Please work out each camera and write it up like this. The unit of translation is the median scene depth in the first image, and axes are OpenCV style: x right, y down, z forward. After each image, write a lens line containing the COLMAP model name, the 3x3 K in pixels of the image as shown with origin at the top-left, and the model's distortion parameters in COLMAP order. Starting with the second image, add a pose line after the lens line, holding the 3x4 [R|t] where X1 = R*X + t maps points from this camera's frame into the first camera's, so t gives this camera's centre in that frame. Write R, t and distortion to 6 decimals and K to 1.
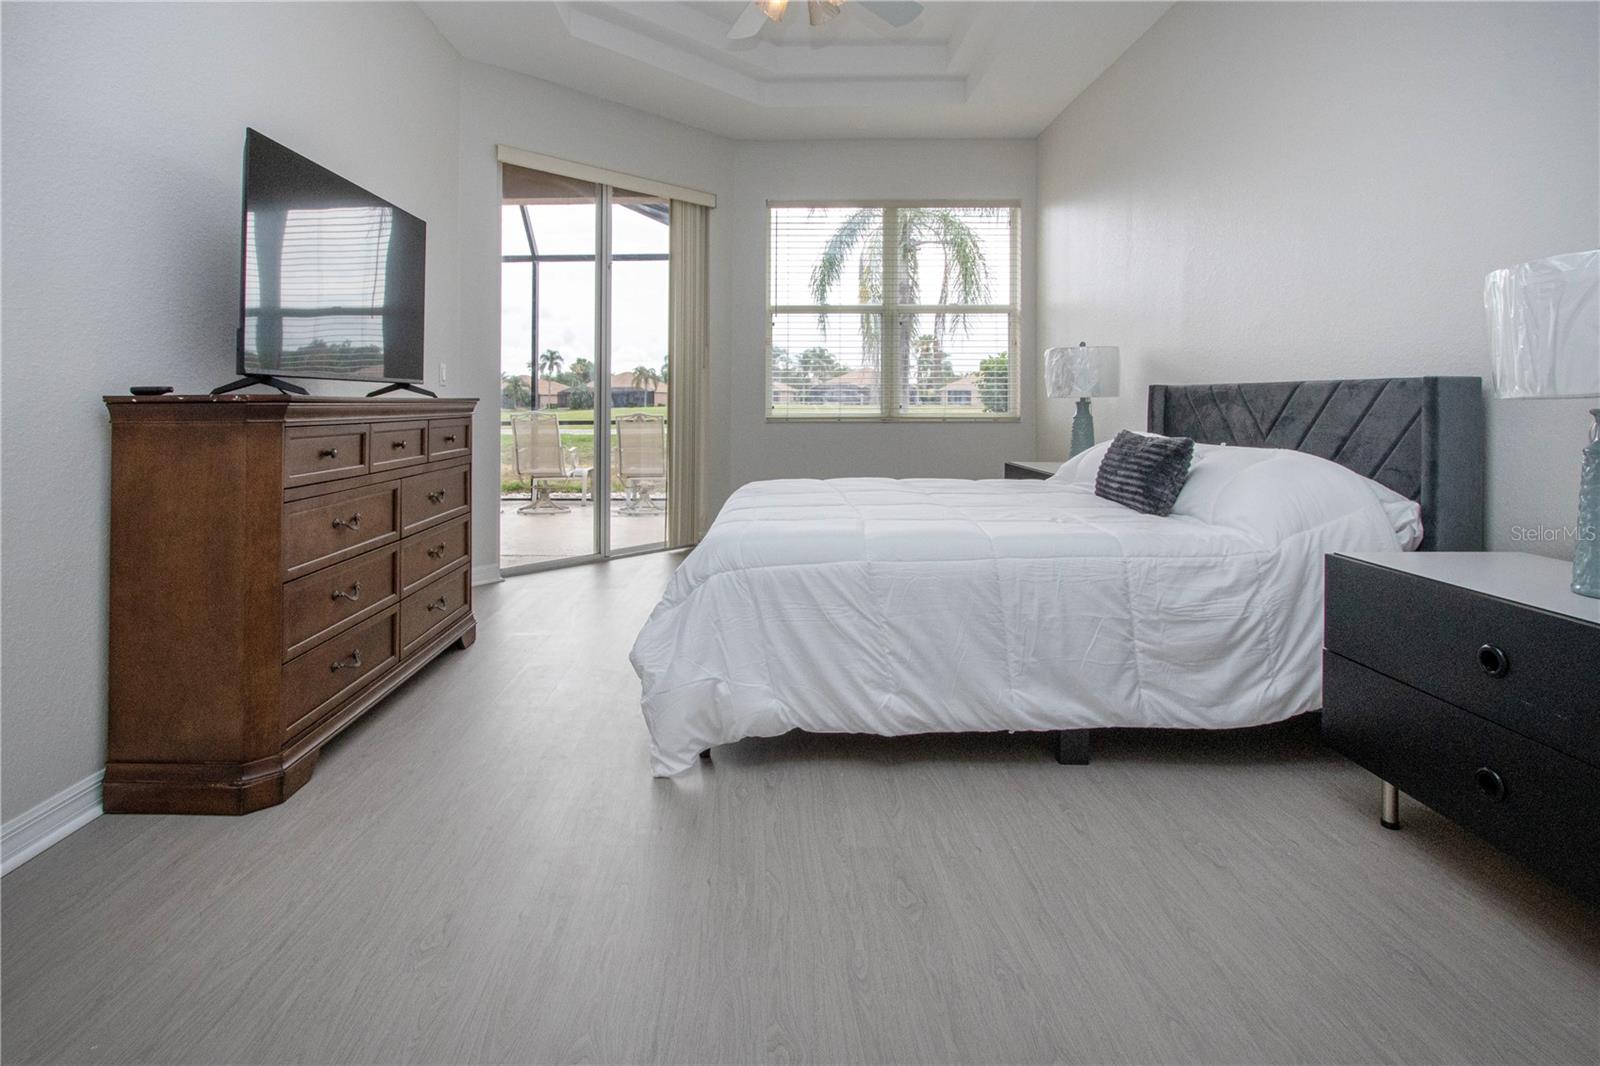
lens RADIAL K [[760.8, 0, 801.0], [0, 760.8, 393.0], [0, 0, 1]] dist [-0.004784, -0.000111]
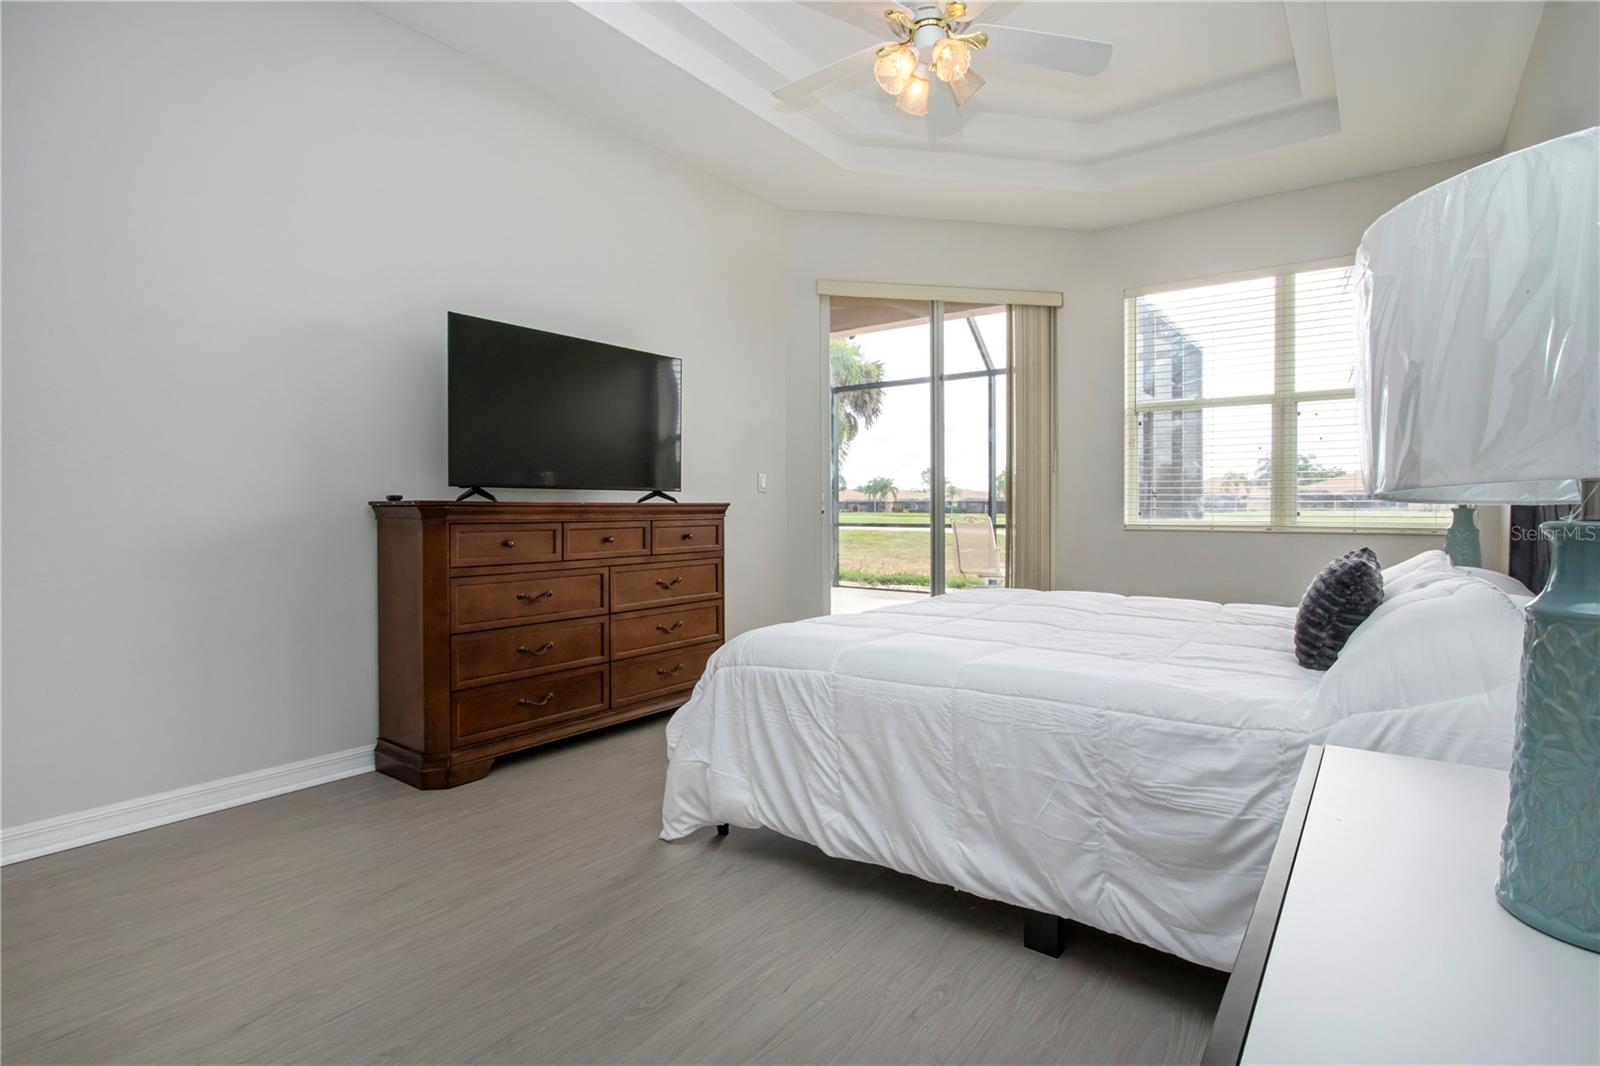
lens RADIAL K [[743.7, 0, 916.1], [0, 743.7, 517.3], [0, 0, 1]] dist [-0.005416, -0.000365]
pose [[0.844673, 0.011481, -0.535160, 0.671255], [0.002505, 0.999674, 0.025400, 0.000847], [0.535277, -0.022796, 0.844369, 0.263462]]
